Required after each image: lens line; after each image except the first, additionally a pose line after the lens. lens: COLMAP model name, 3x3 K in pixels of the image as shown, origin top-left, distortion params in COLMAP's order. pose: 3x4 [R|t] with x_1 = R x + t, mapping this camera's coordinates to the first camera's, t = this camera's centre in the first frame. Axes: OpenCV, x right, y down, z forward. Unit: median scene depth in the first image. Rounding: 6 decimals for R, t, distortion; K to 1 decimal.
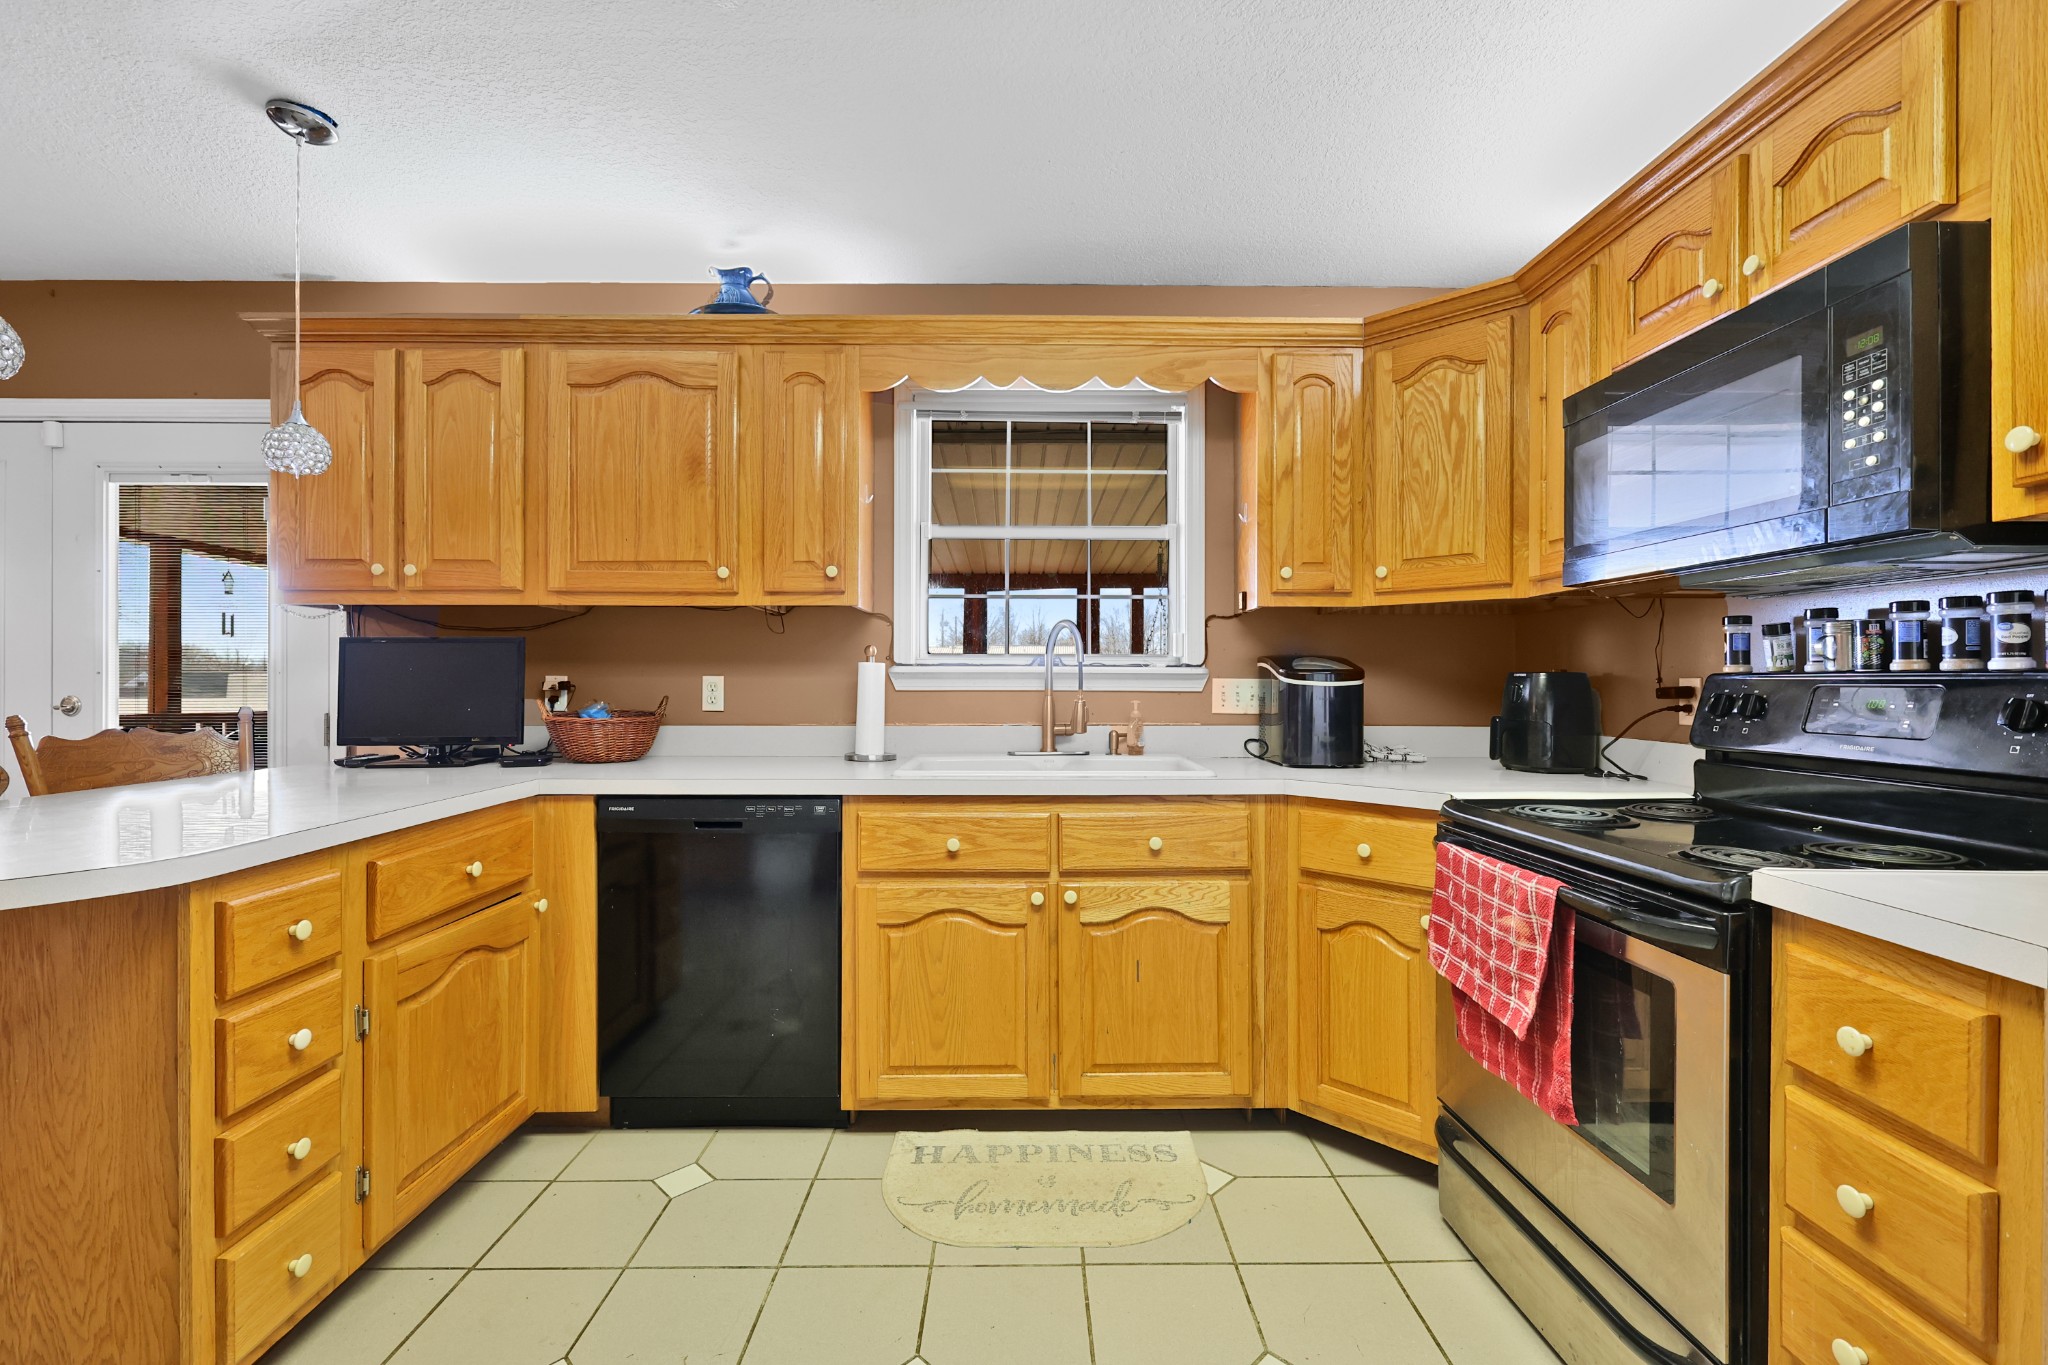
lens RADIAL K [[896.2, 0, 1021.9], [0, 896.2, 675.8], [0, 0, 1]] dist [0.000504, 0.000953]
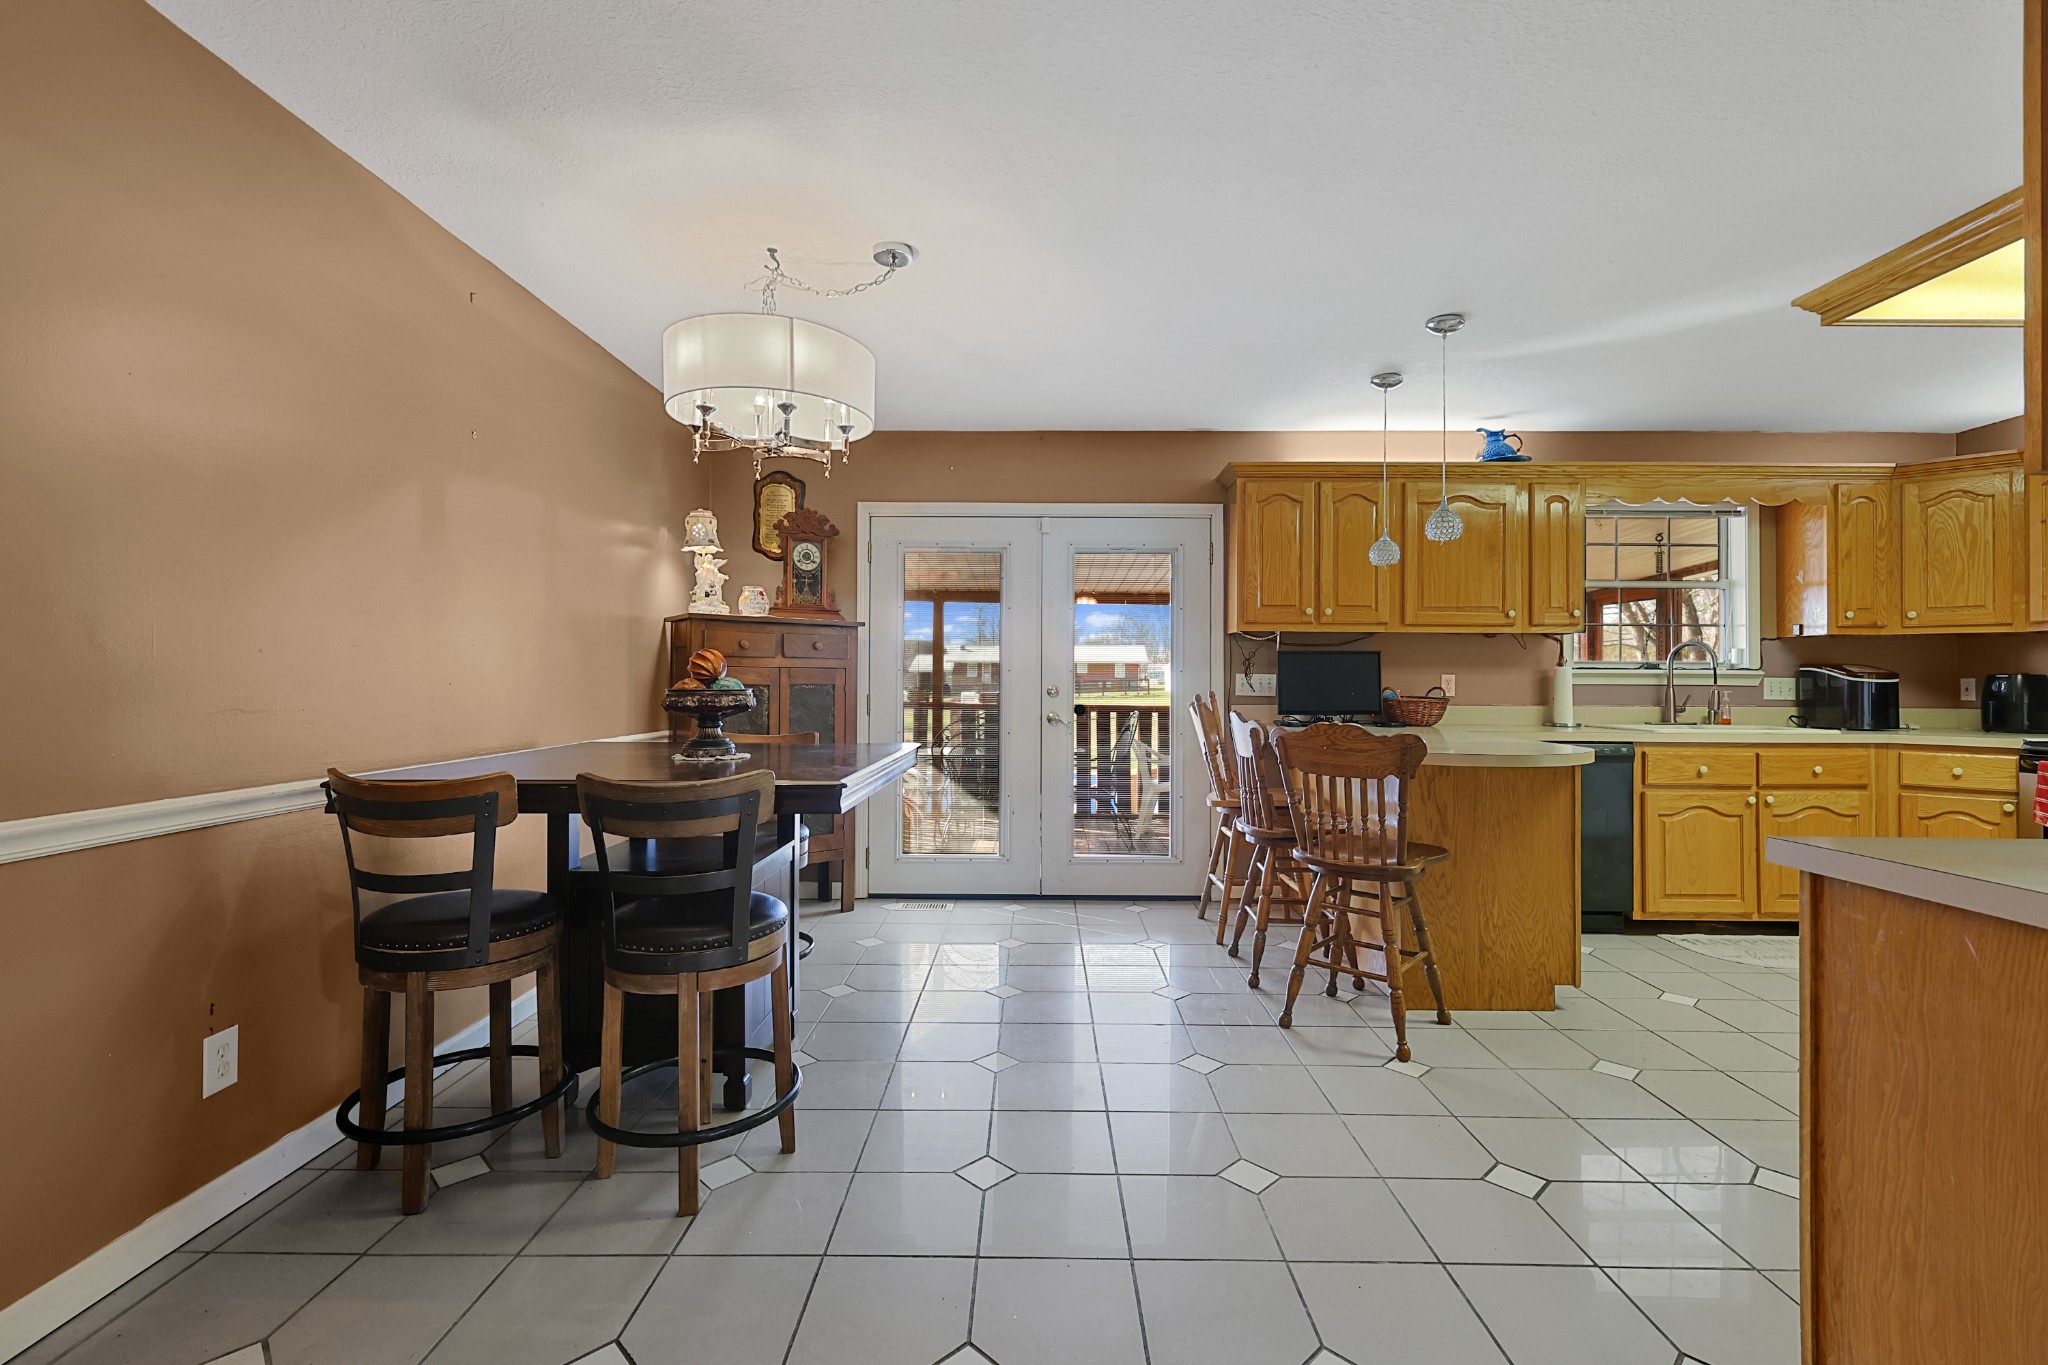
lens RADIAL K [[896.2, 0, 1014.4], [0, 896.2, 668.5], [0, 0, 1]] dist [0.000504, 0.000953]
pose [[0.999482, 0.005330, -0.031744, -1.243306], [-0.005616, 0.999944, -0.008946, 0.009298], [0.031695, 0.009120, 0.999456, -0.745651]]
